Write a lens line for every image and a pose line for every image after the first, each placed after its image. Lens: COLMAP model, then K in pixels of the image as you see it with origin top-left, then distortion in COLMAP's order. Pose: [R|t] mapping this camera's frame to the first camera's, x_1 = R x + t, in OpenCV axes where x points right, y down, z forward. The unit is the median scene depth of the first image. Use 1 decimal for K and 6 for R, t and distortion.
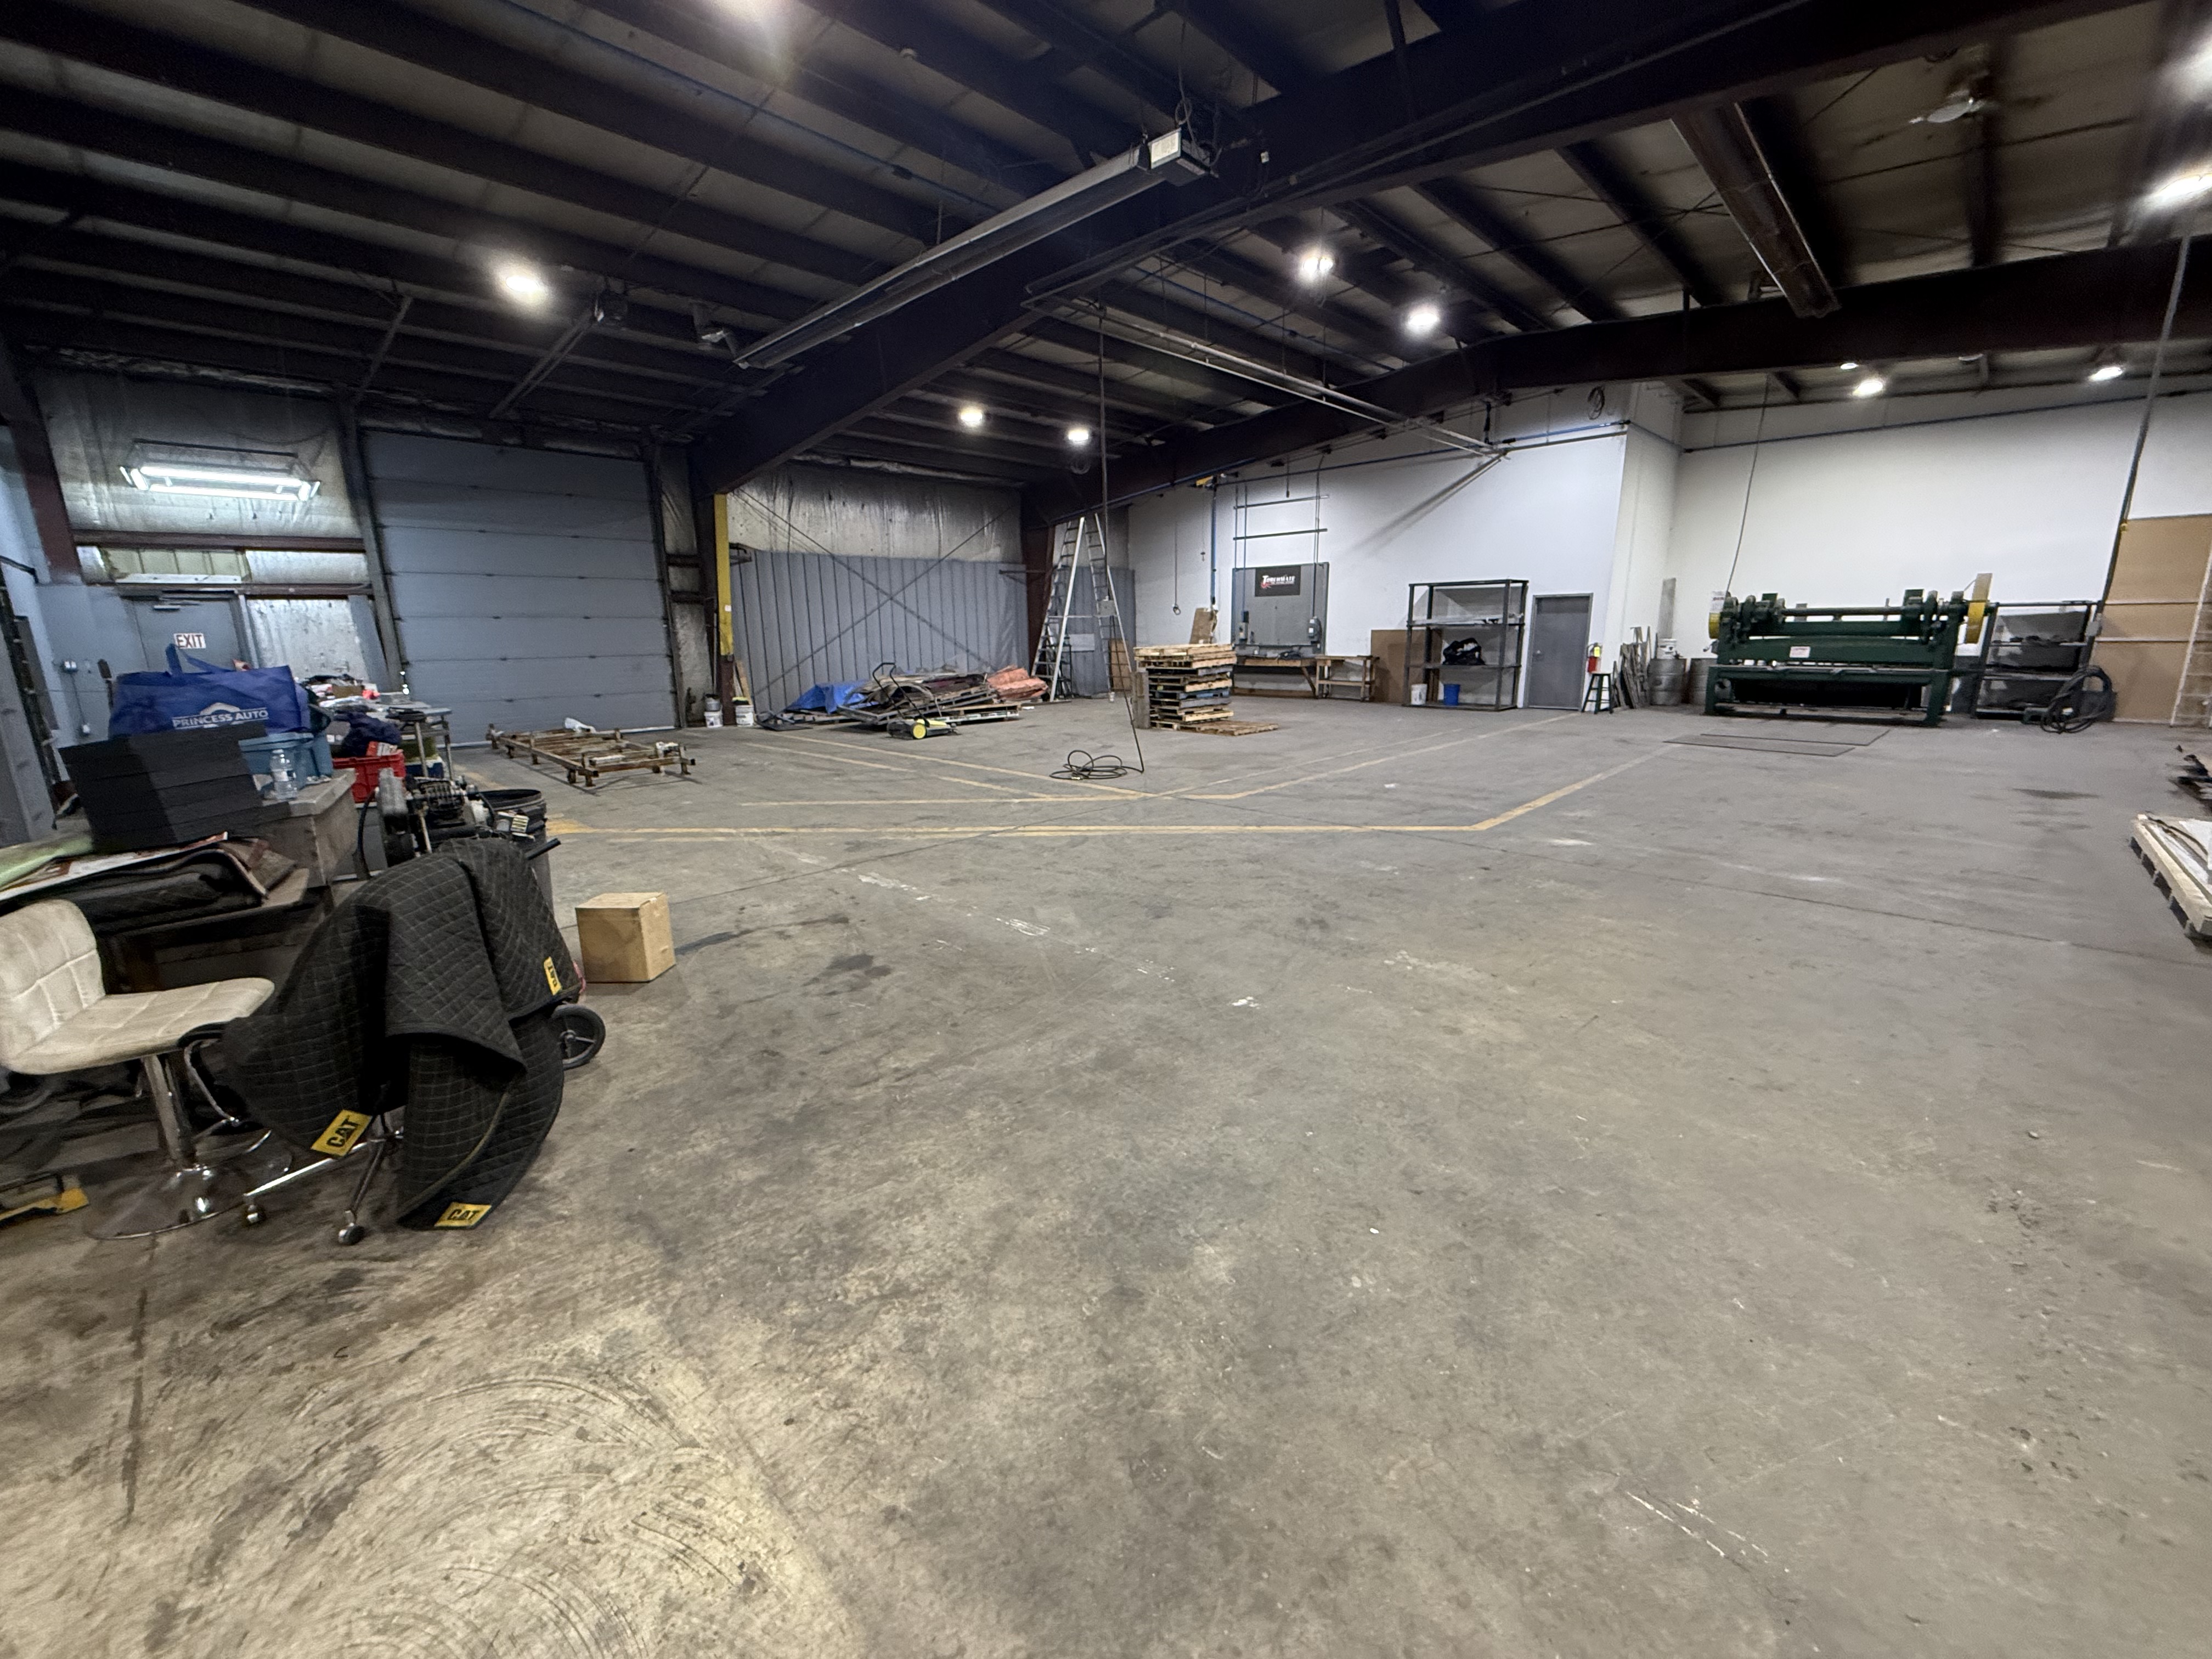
lens RADIAL K [[877.7, 0, 1102.8], [0, 877.7, 830.2], [0, 0, 1]] dist [-0.001627, 0.000357]
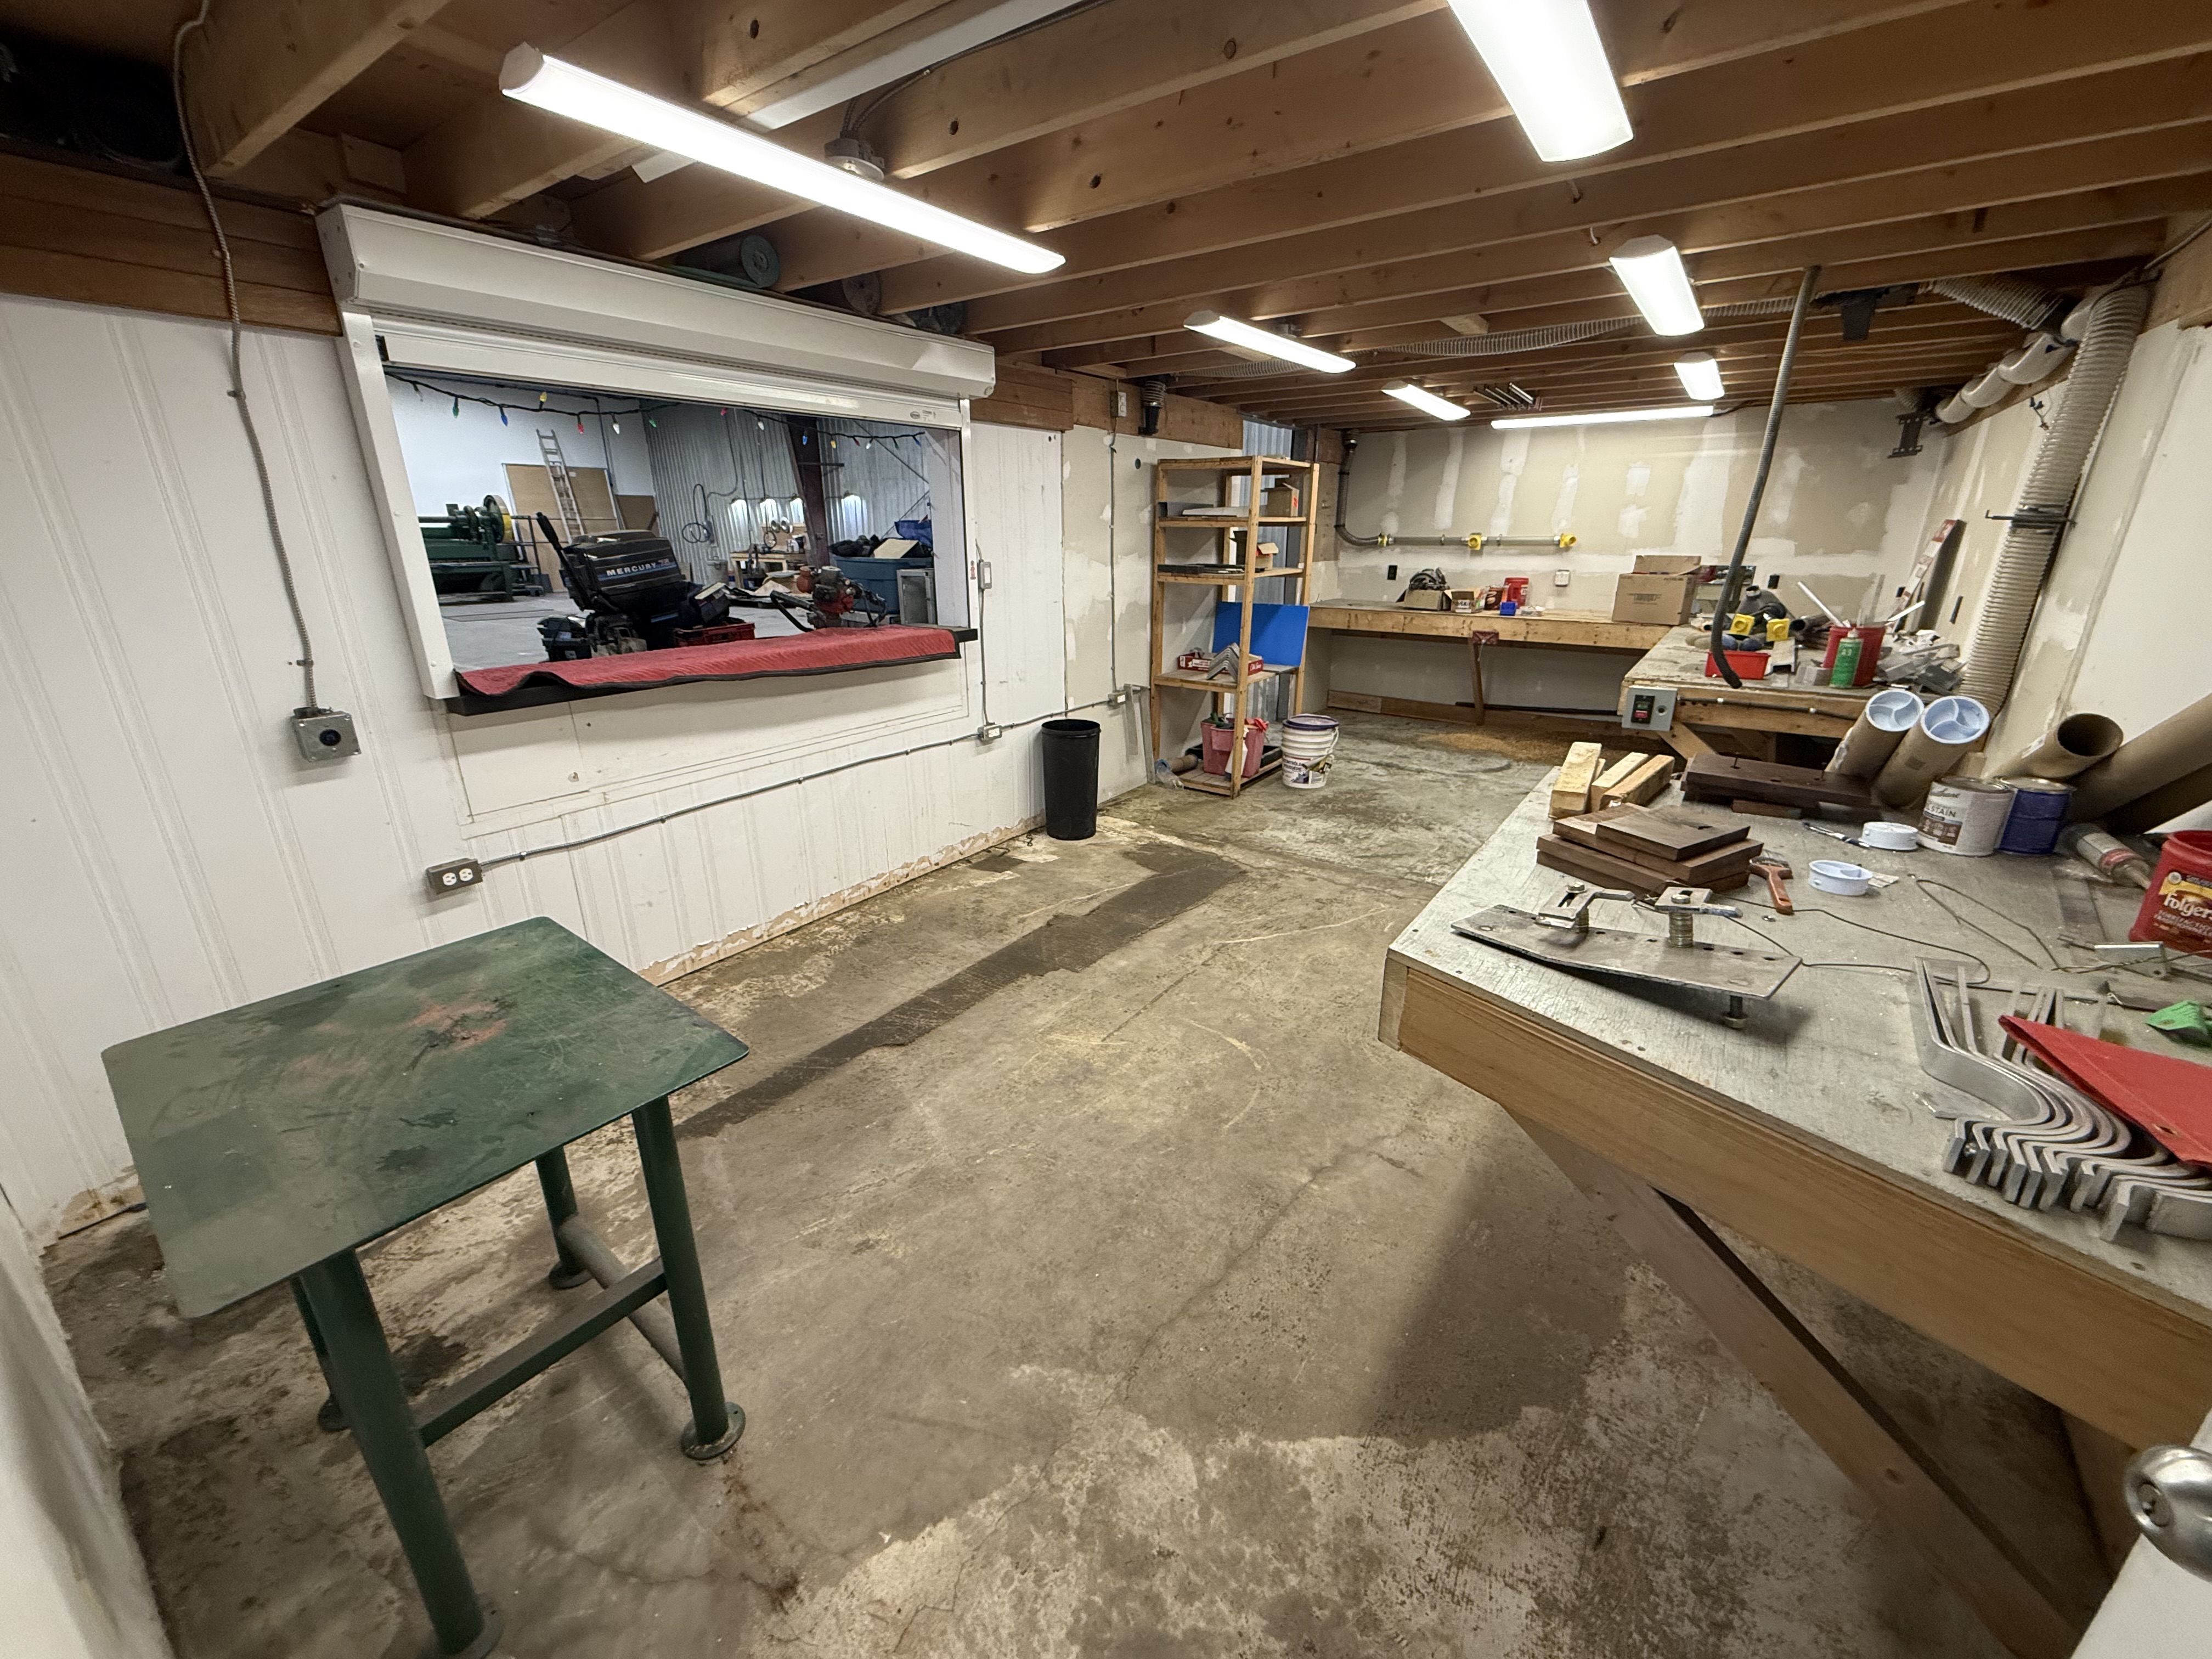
lens RADIAL K [[877.7, 0, 1100.1], [0, 877.7, 827.8], [0, 0, 1]] dist [-0.001627, 0.000357]
pose [[-0.152737, -0.306601, 0.939504, -0.631779], [0.229206, 0.913747, 0.335457, -0.032711], [-0.961320, 0.266577, -0.069288, 0.220969]]
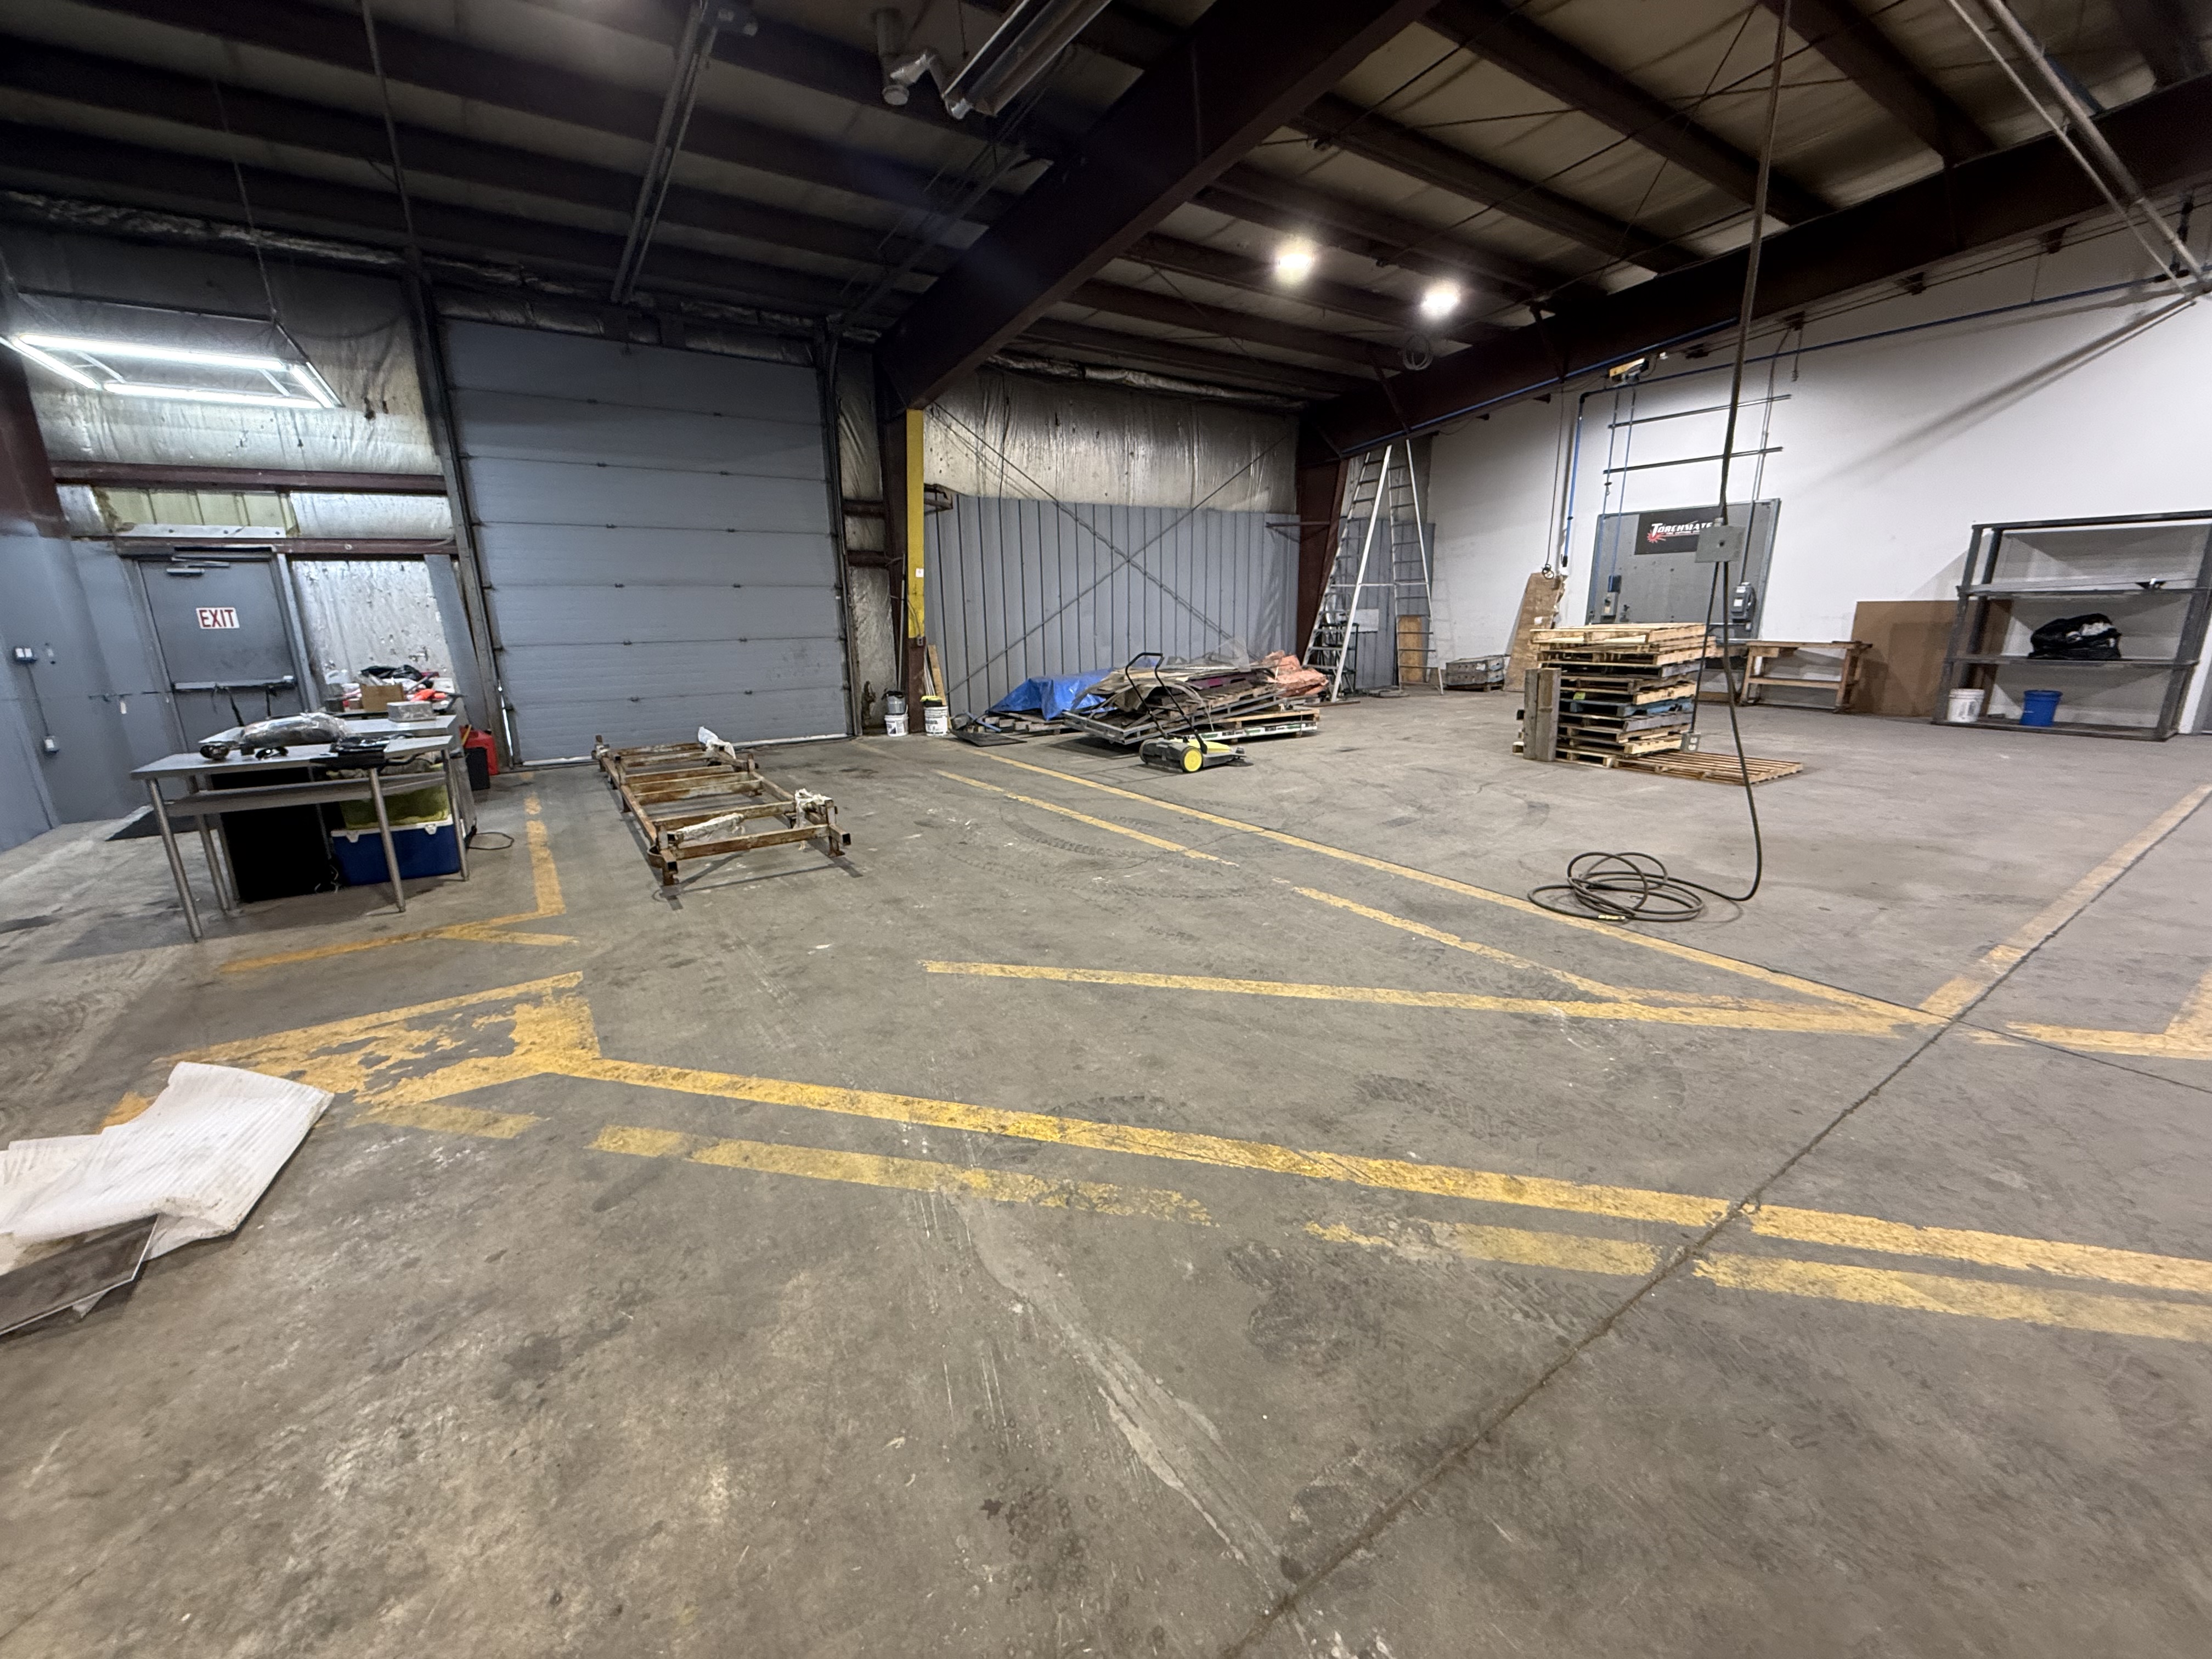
lens RADIAL K [[877.7, 0, 1101.8], [0, 877.7, 827.2], [0, 0, 1]] dist [-0.001627, 0.000357]
pose [[0.980194, 0.046254, -0.192563, -0.132199], [-0.042137, 0.998788, 0.025425, -0.069014], [0.193506, -0.016808, 0.980955, 0.318375]]
